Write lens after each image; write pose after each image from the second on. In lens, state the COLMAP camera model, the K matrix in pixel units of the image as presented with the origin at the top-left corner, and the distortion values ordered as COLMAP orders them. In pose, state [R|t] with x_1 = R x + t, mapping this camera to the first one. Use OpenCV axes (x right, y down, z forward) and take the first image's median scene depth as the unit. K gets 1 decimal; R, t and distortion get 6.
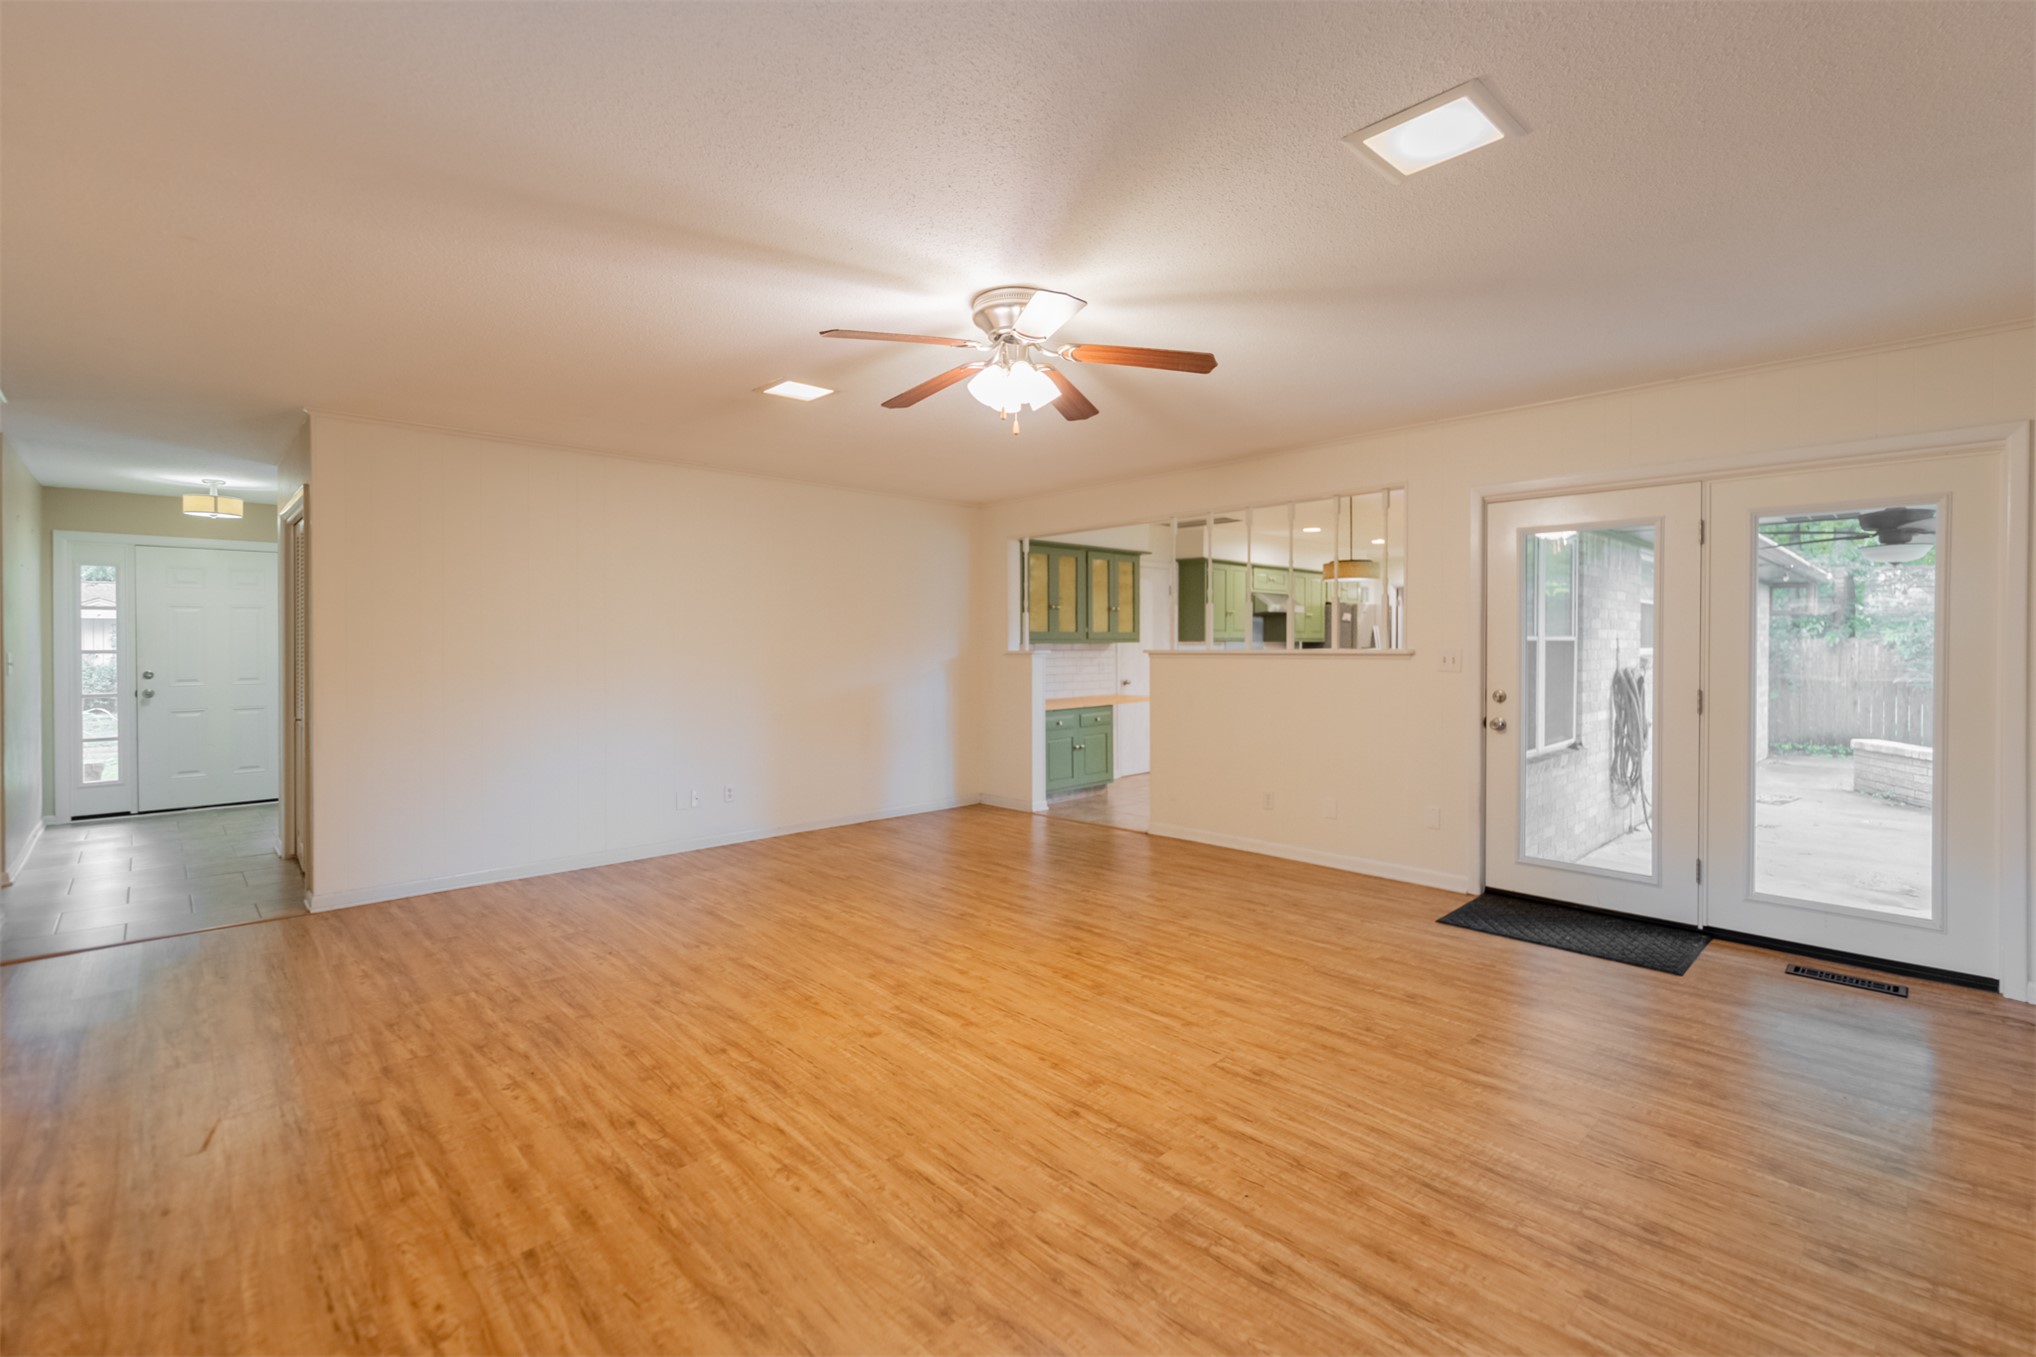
lens RADIAL K [[898.7, 0, 1020.7], [0, 898.7, 665.6], [0, 0, 1]] dist [-0.001001, -0.000689]
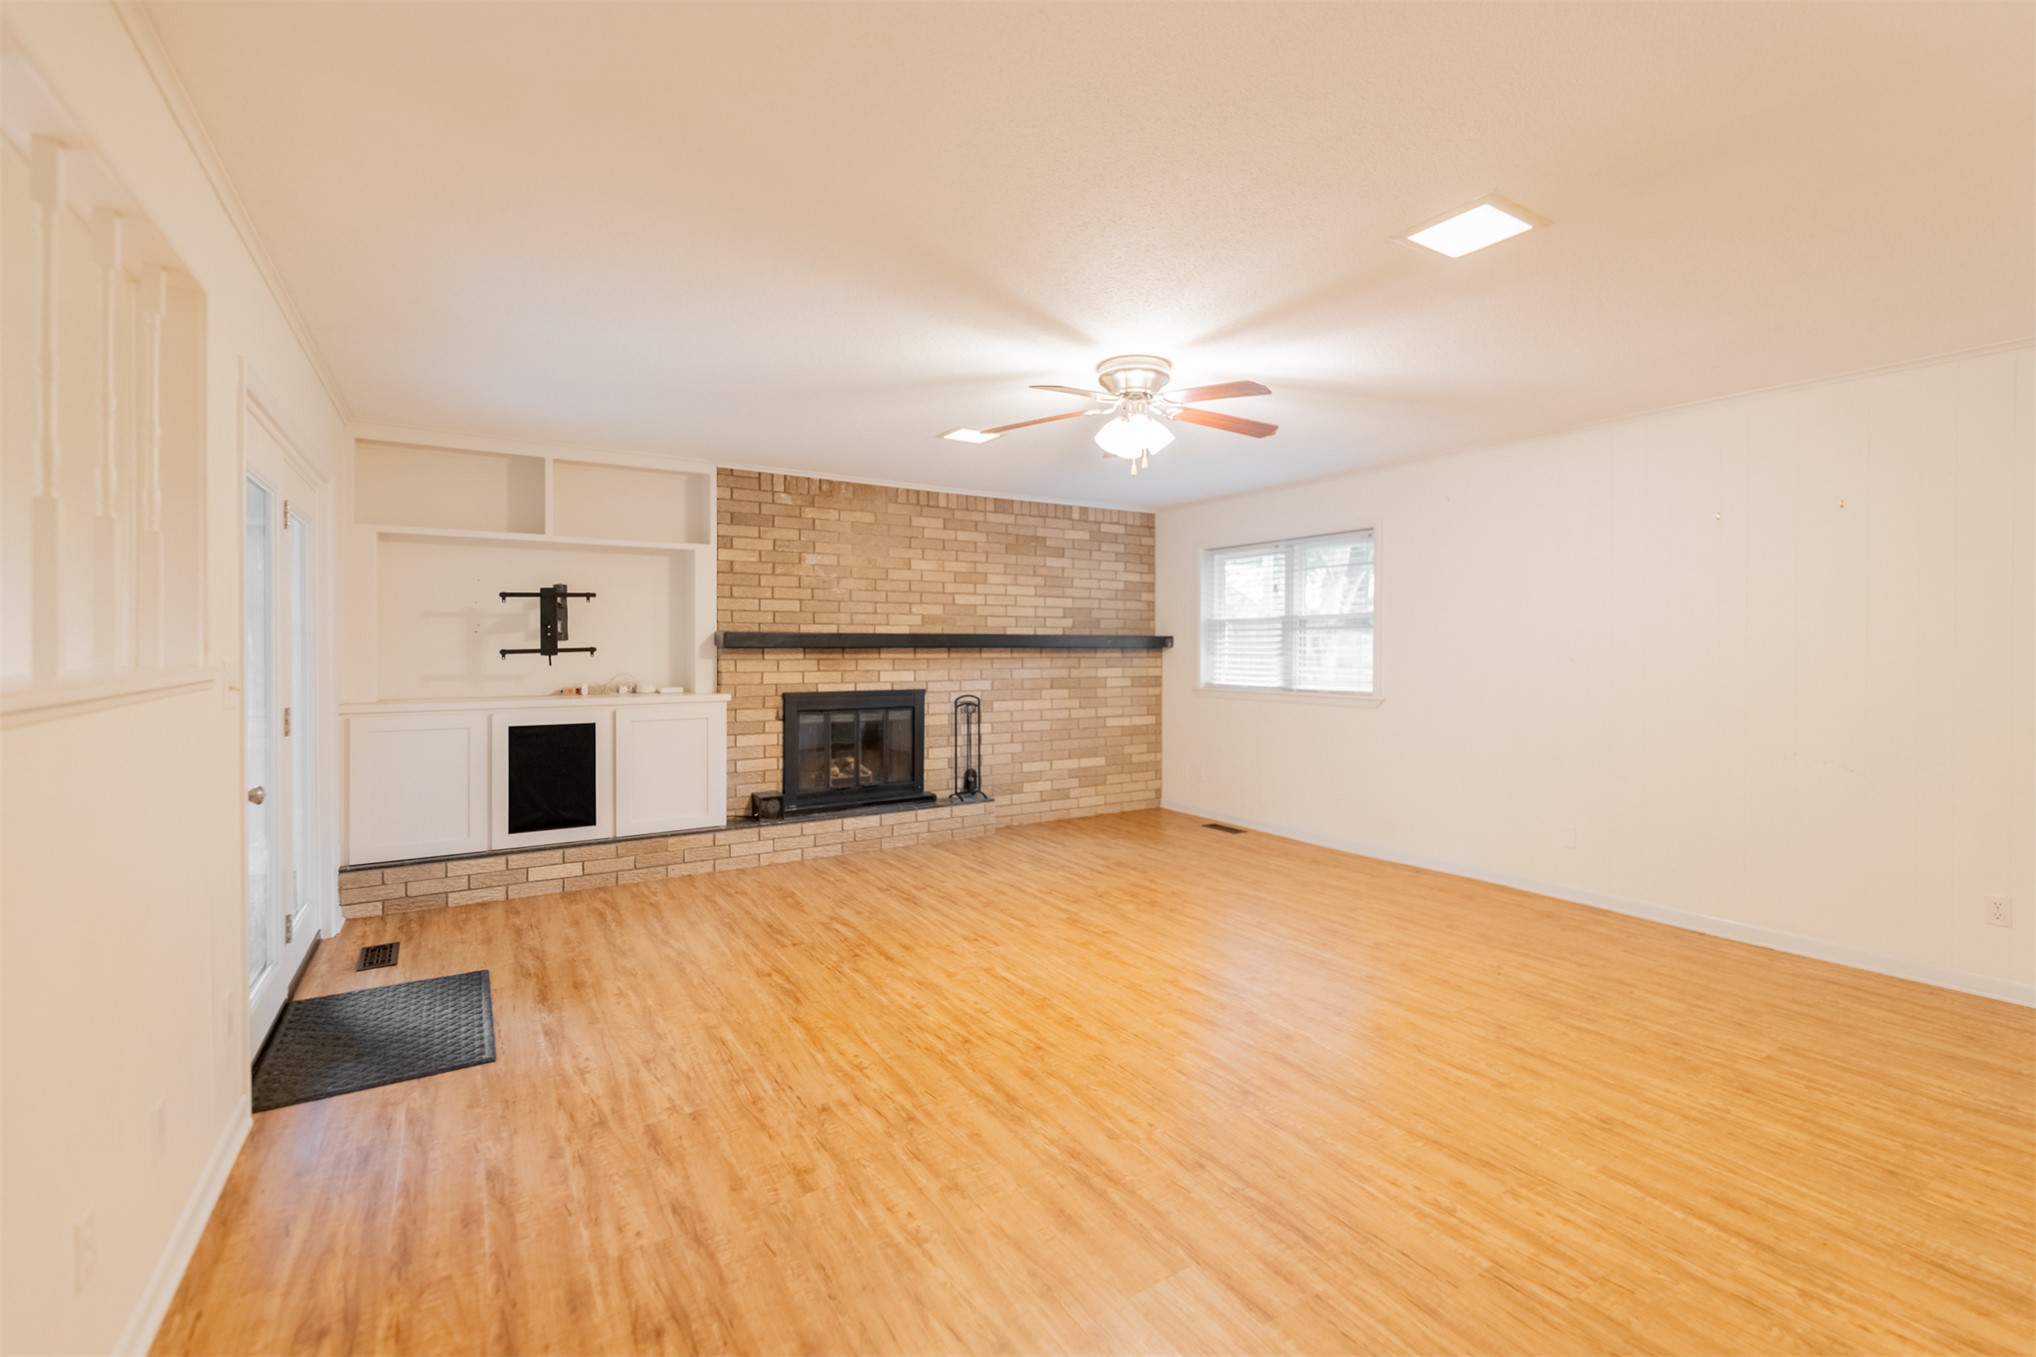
lens RADIAL K [[885.8, 0, 1047.9], [0, 885.8, 672.8], [0, 0, 1]] dist [-0.000214, 0.000168]
pose [[-0.985944, -0.004383, 0.167018, -0.085155], [0.004728, 0.998523, 0.054116, -0.058933], [-0.167008, 0.054145, -0.984468, 2.064757]]
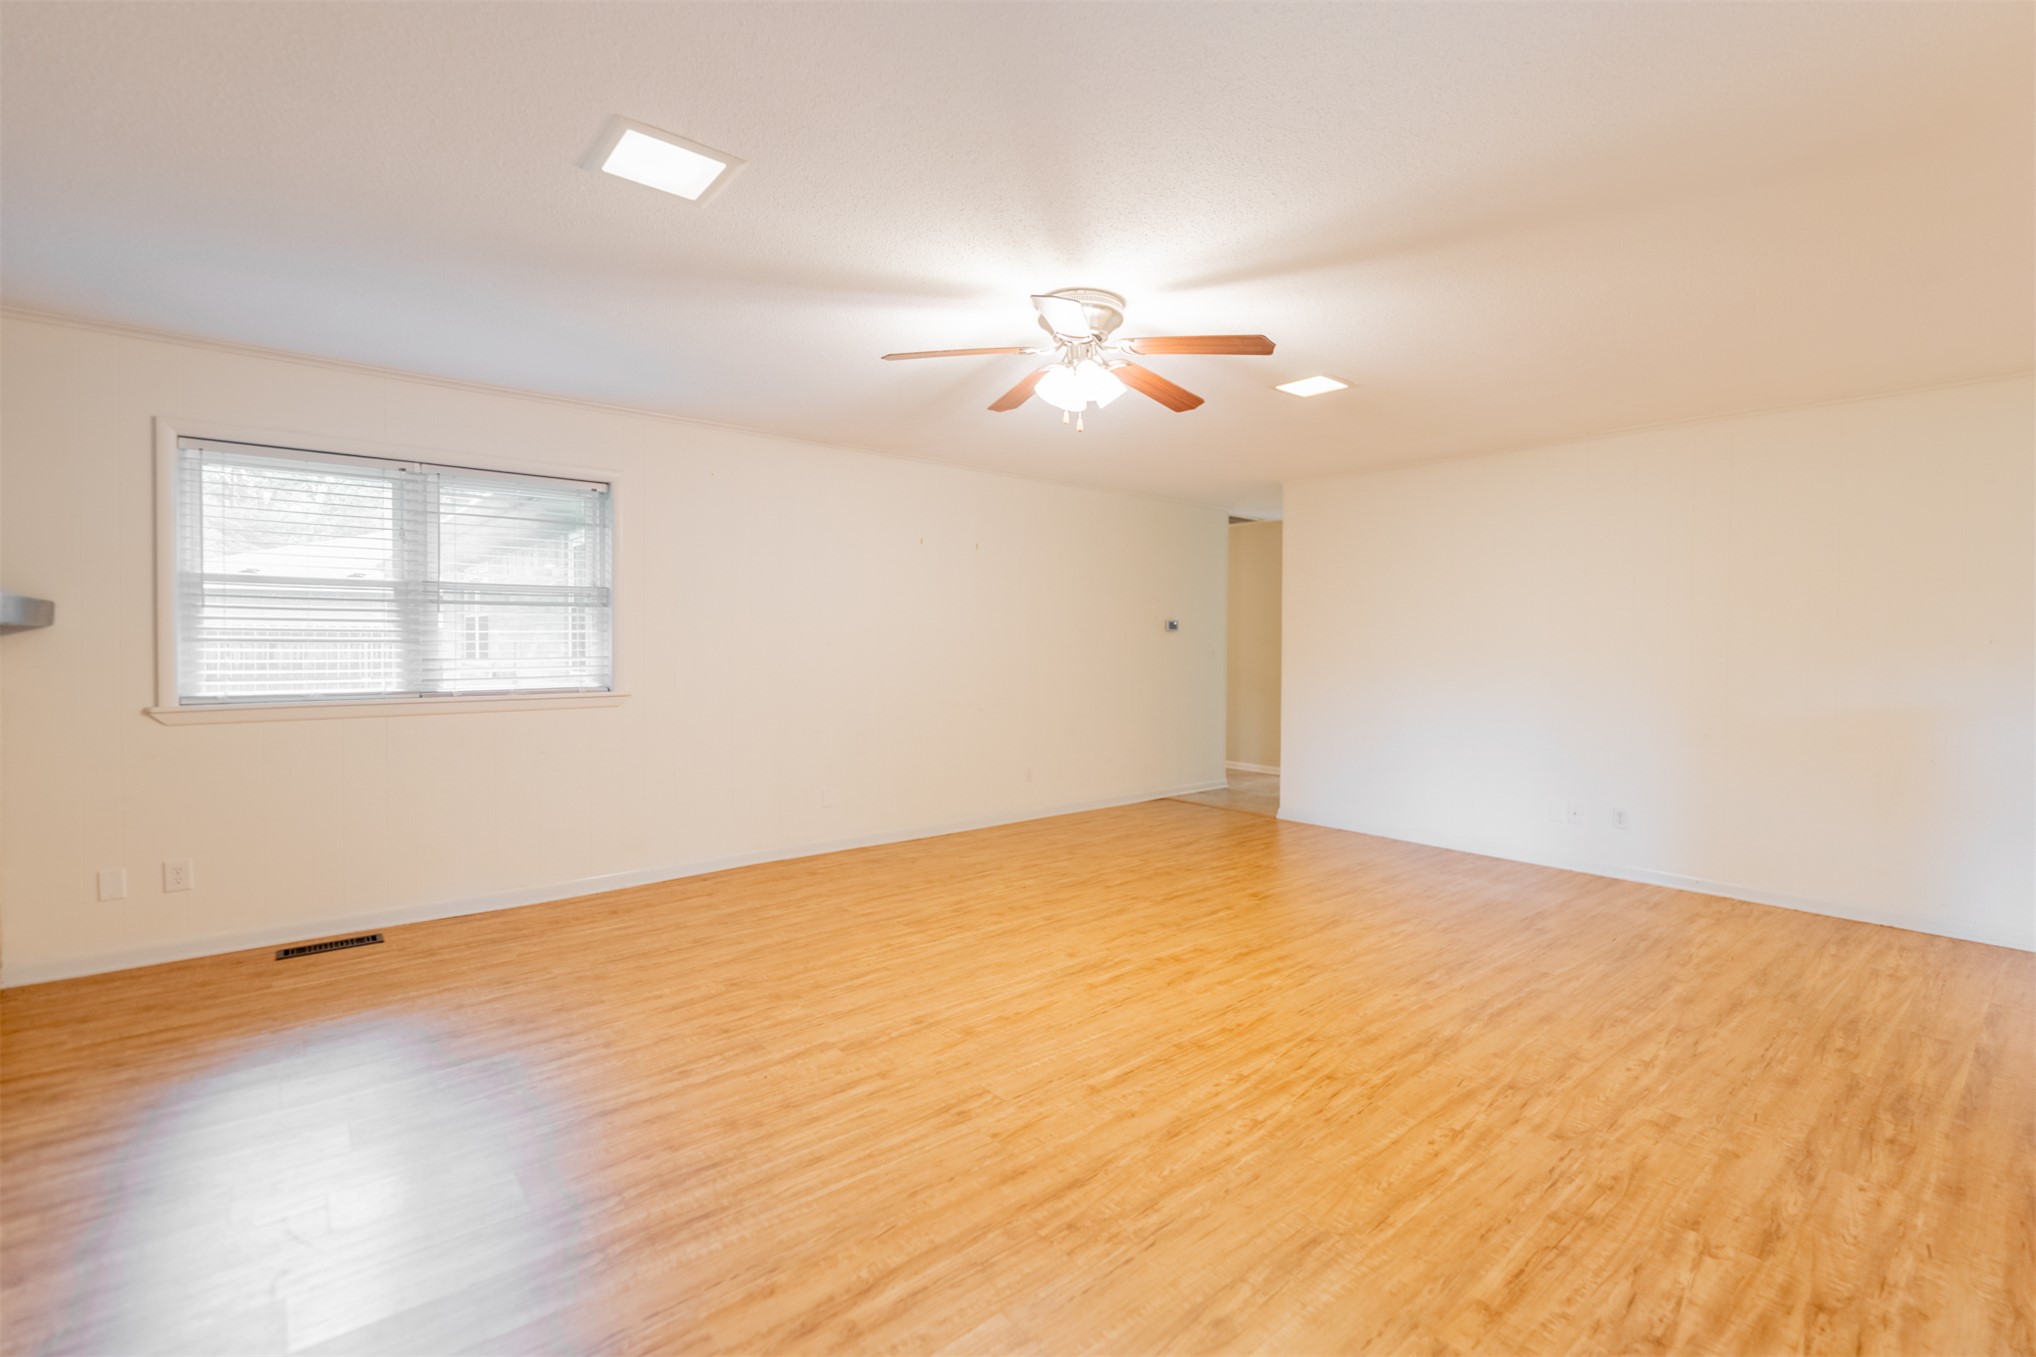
lens RADIAL K [[895.4, 0, 1044.6], [0, 895.4, 653.0], [0, 0, 1]] dist [-0.000474, 0.000022]
pose [[-0.043102, 0.015074, -0.998957, 0.964942], [-0.029293, 0.999437, 0.016345, -0.009219], [0.998641, 0.029967, -0.042636, 0.947764]]
